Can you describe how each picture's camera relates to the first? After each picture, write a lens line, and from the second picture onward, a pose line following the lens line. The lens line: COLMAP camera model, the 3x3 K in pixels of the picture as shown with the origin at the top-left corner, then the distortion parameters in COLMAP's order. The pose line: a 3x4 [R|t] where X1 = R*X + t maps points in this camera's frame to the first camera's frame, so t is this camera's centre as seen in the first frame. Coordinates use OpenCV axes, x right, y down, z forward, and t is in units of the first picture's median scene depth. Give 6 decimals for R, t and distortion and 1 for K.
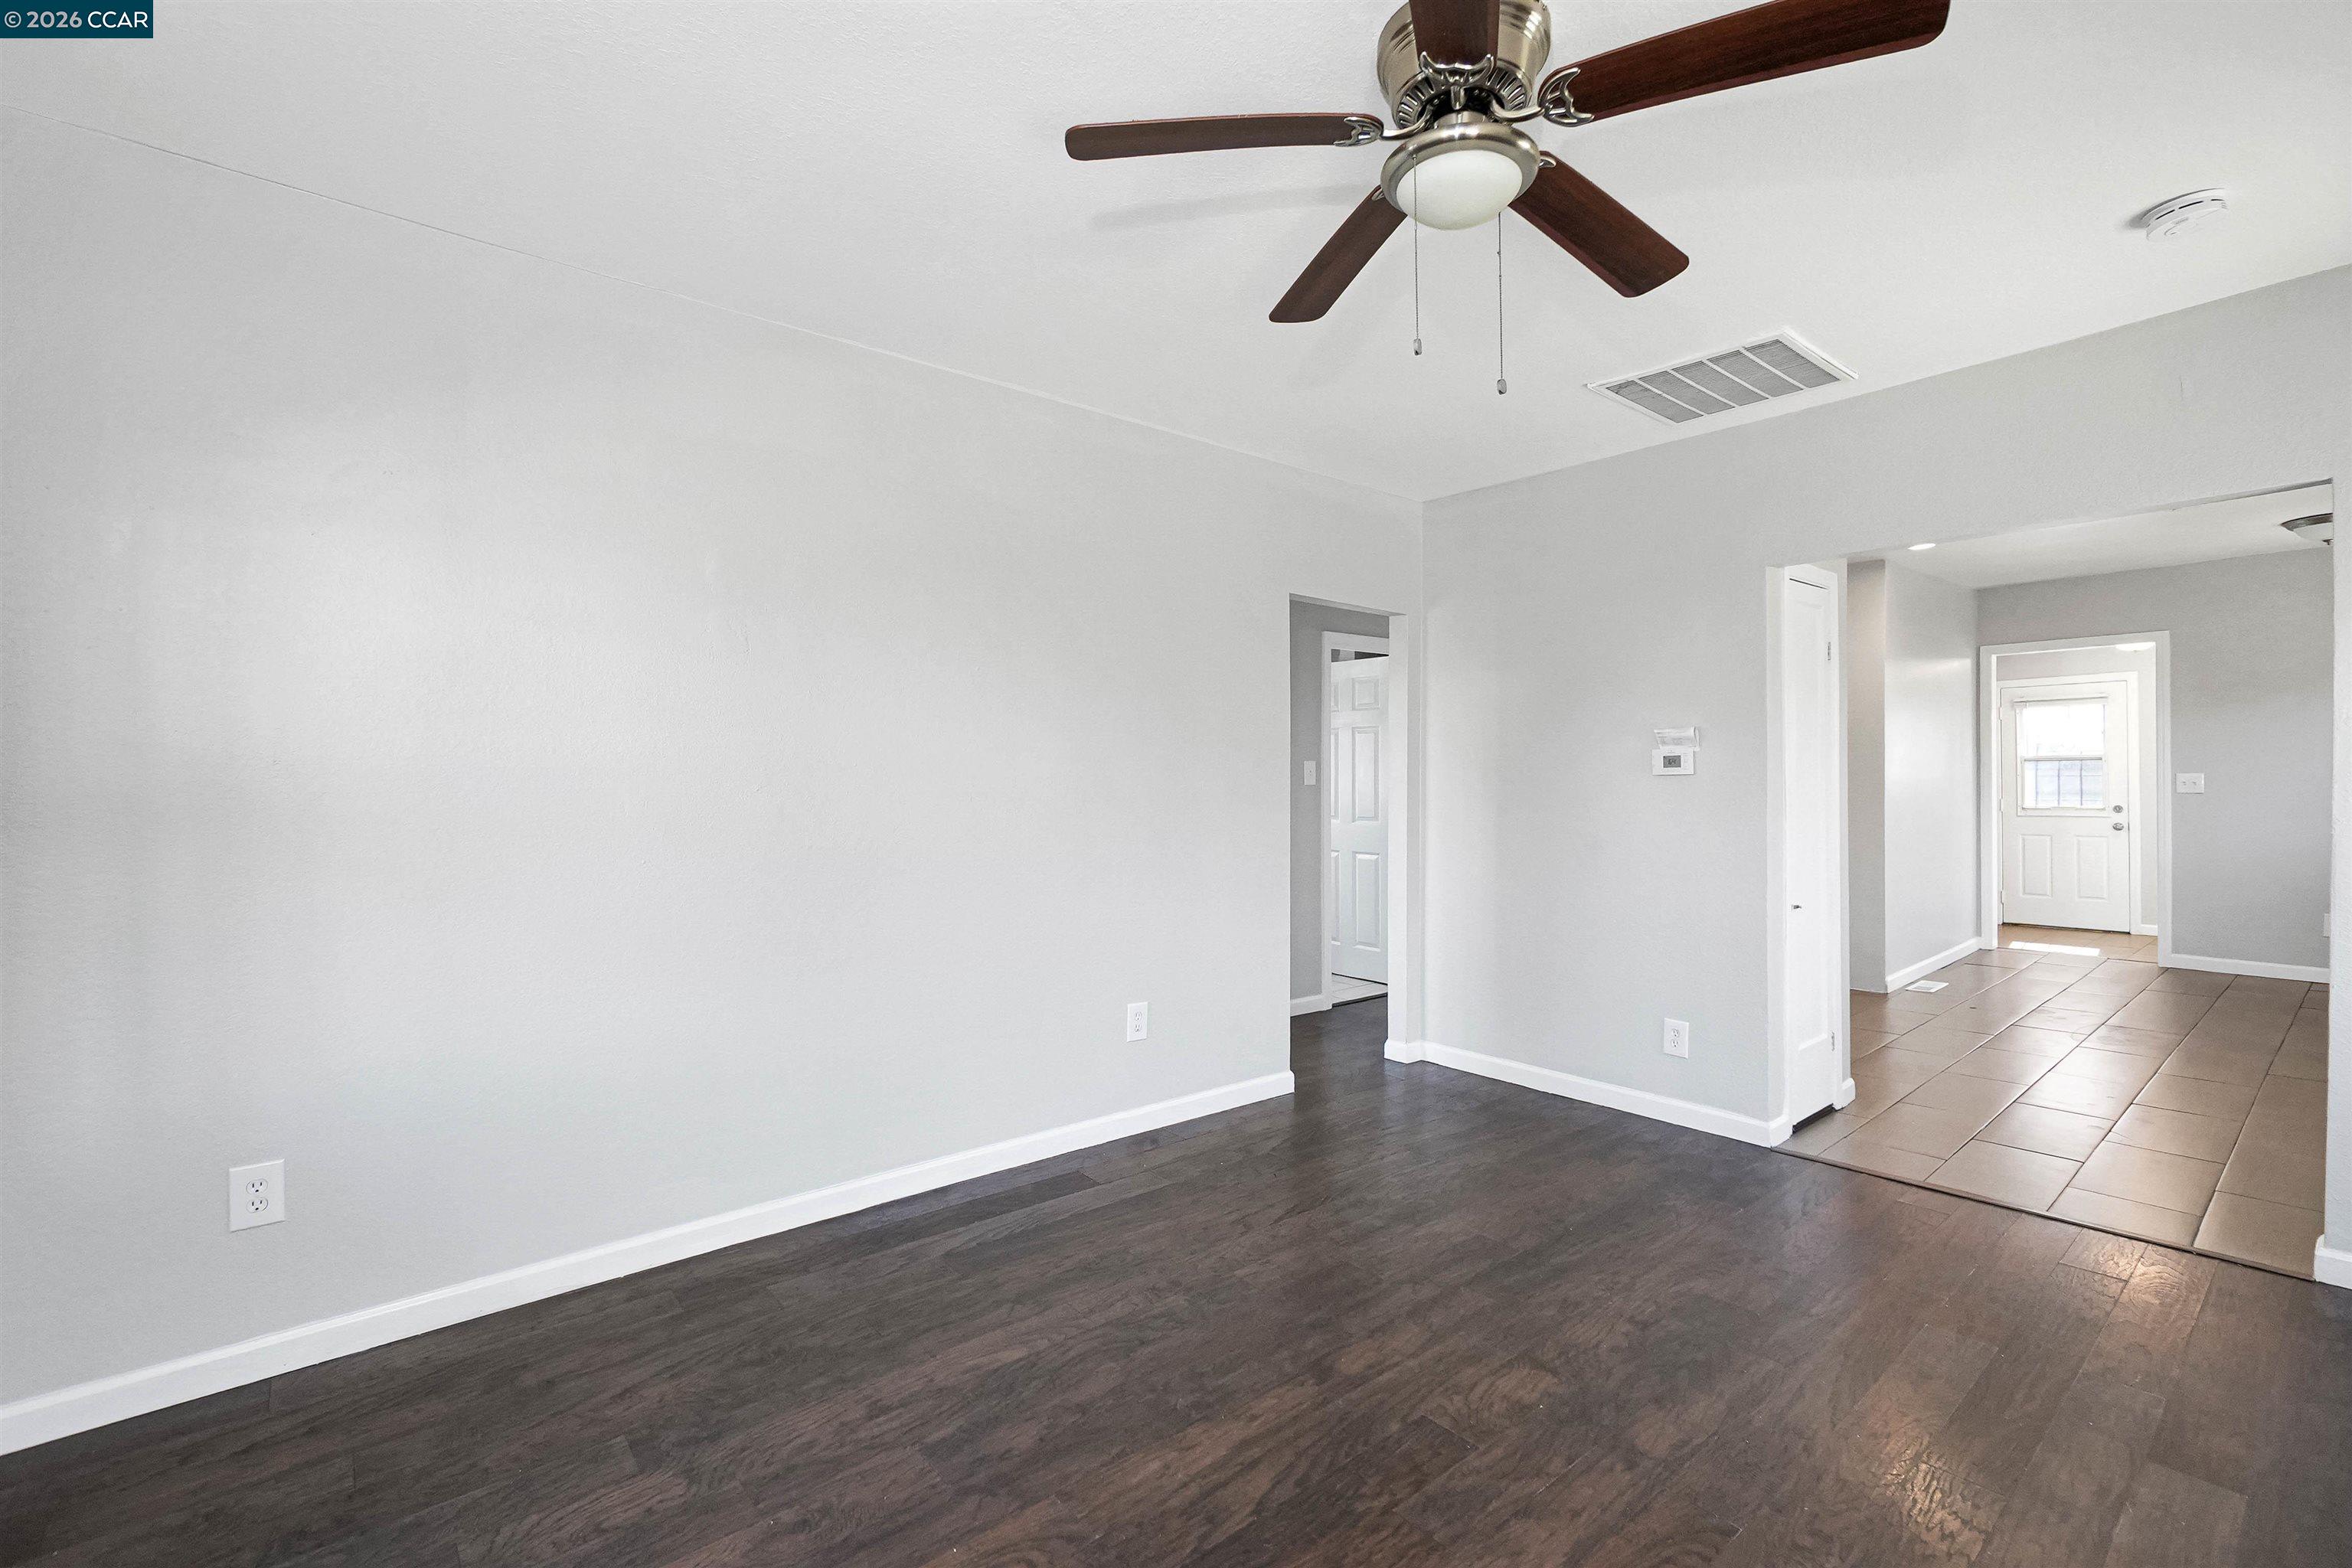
lens RADIAL K [[1025.8, 0, 1173.5], [0, 1025.8, 774.4], [0, 0, 1]] dist [-0.008105, 0.004589]
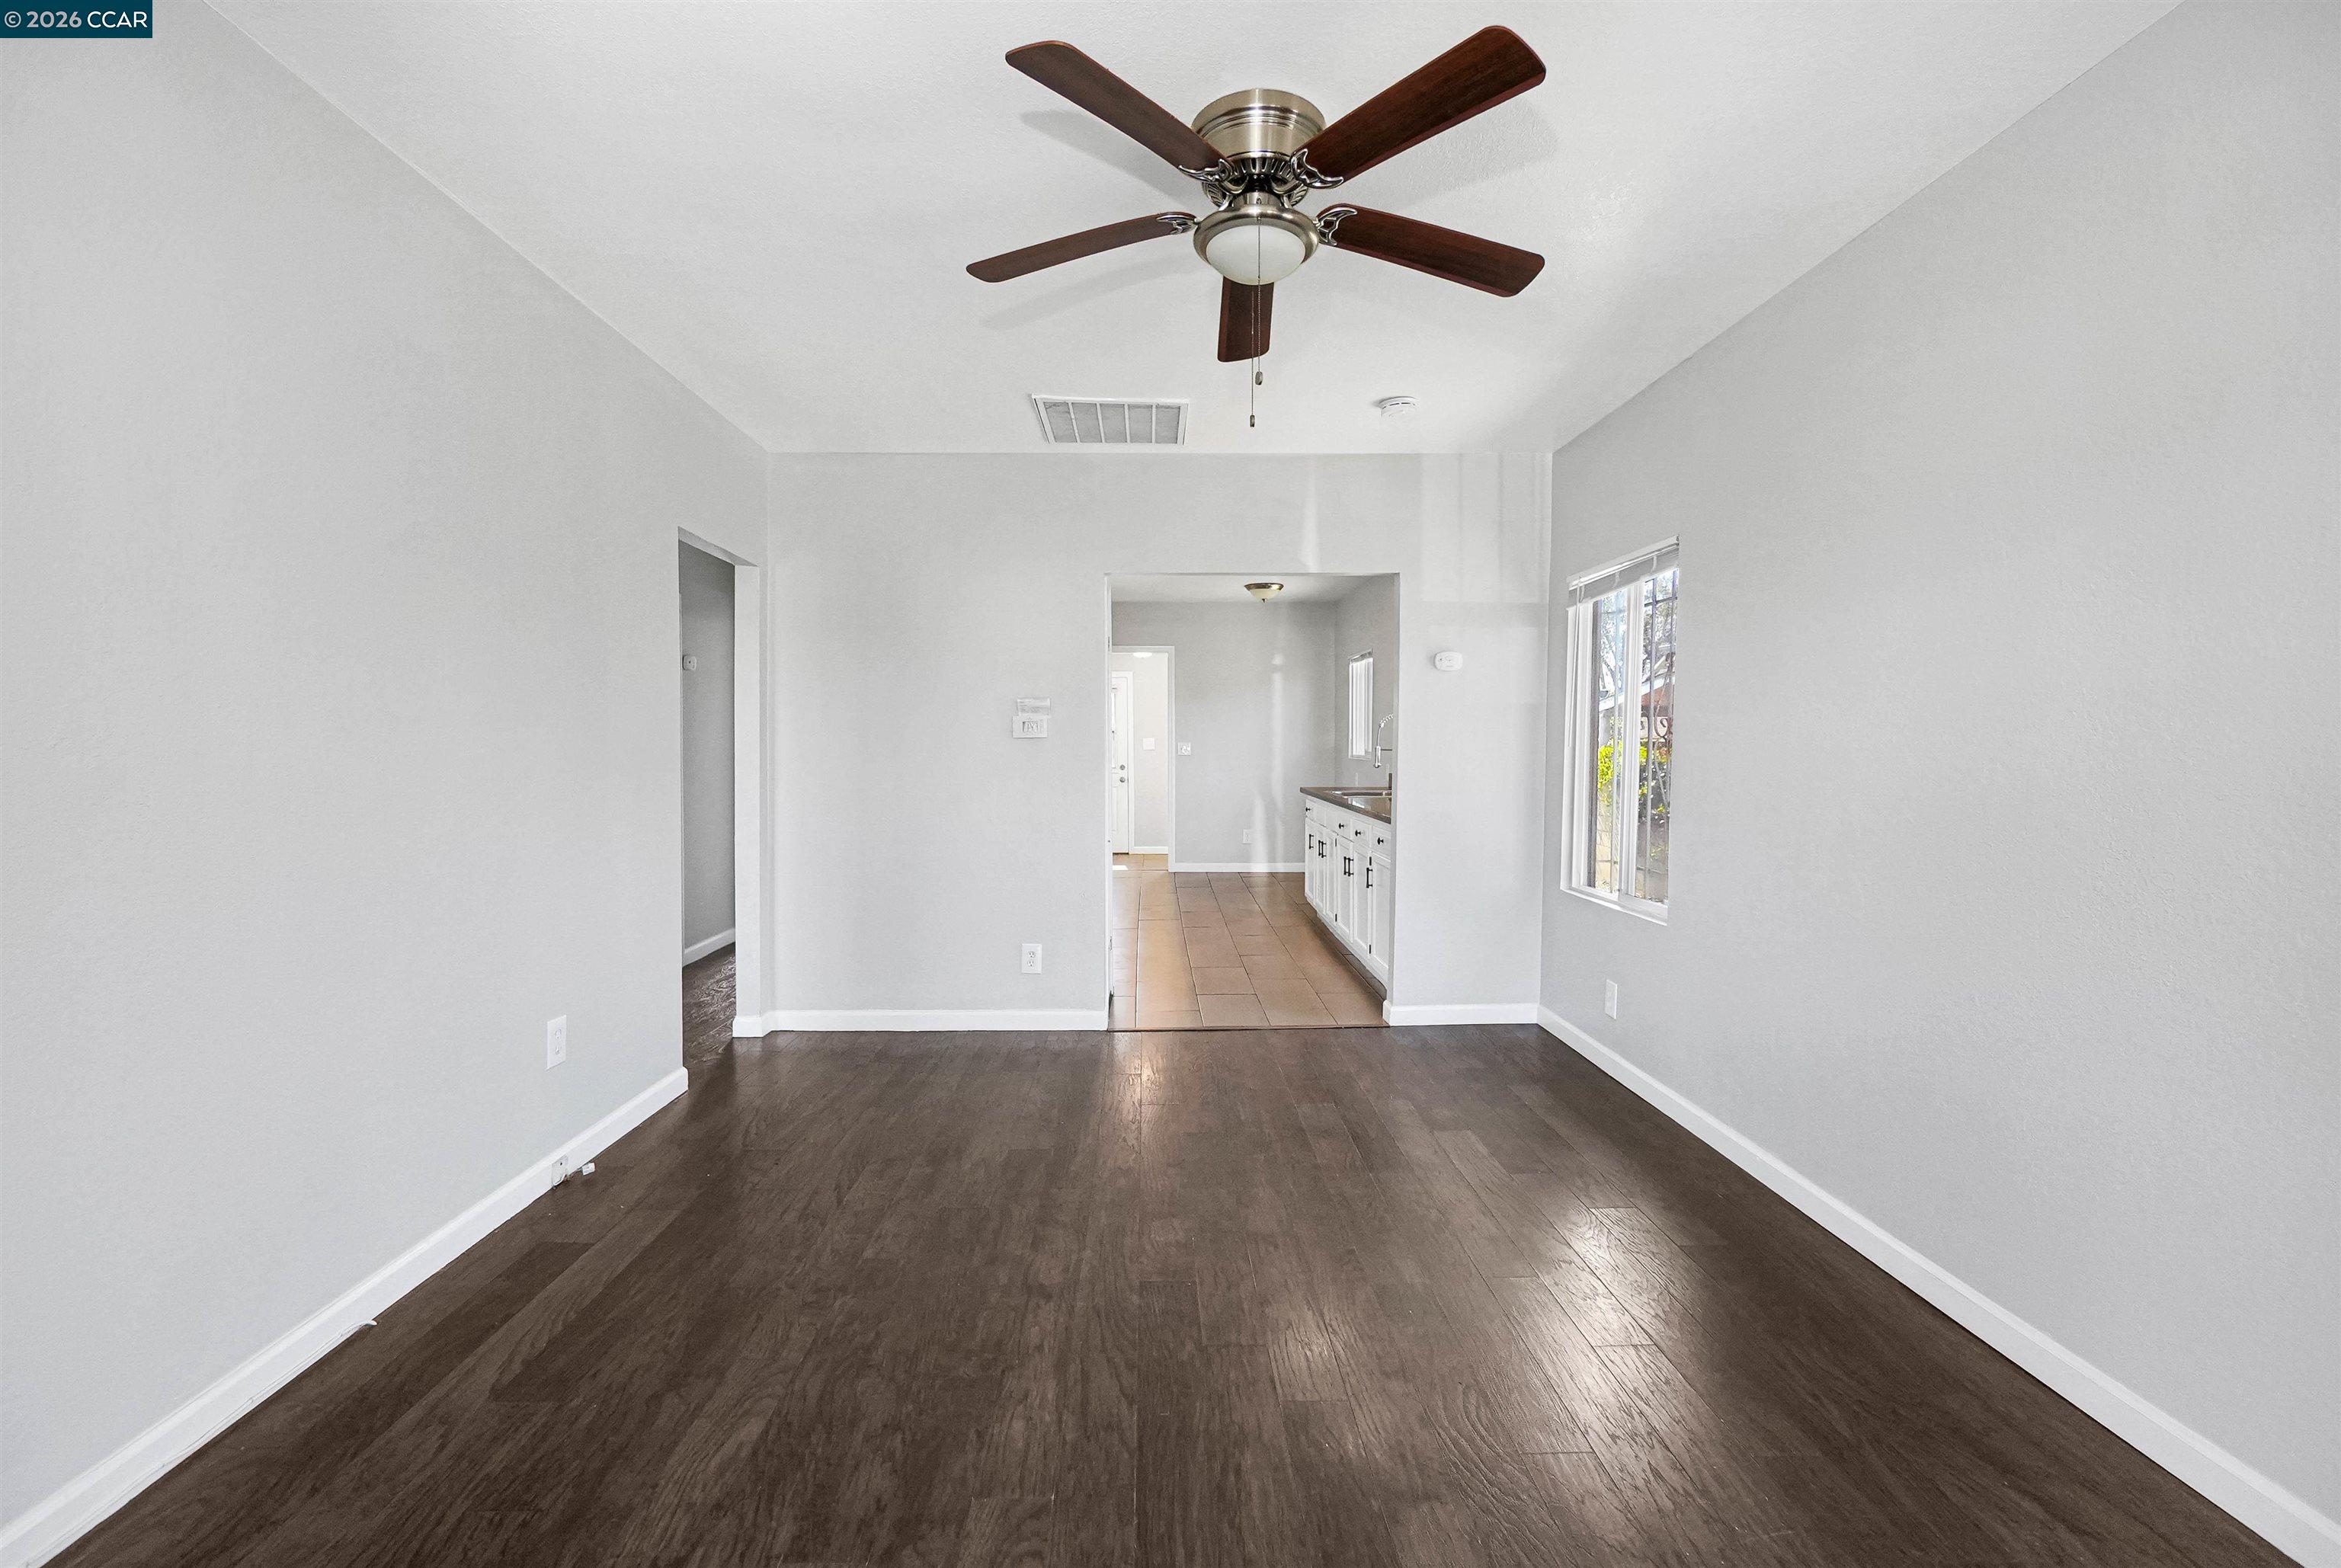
lens RADIAL K [[1020.9, 0, 1168.0], [0, 1020.9, 774.4], [0, 0, 1]] dist [-0.008105, 0.004589]
pose [[0.622895, -0.015377, 0.782154, -0.495606], [-0.009977, 0.999569, 0.027597, 0.011909], [-0.782242, -0.024994, 0.622474, 0.206020]]
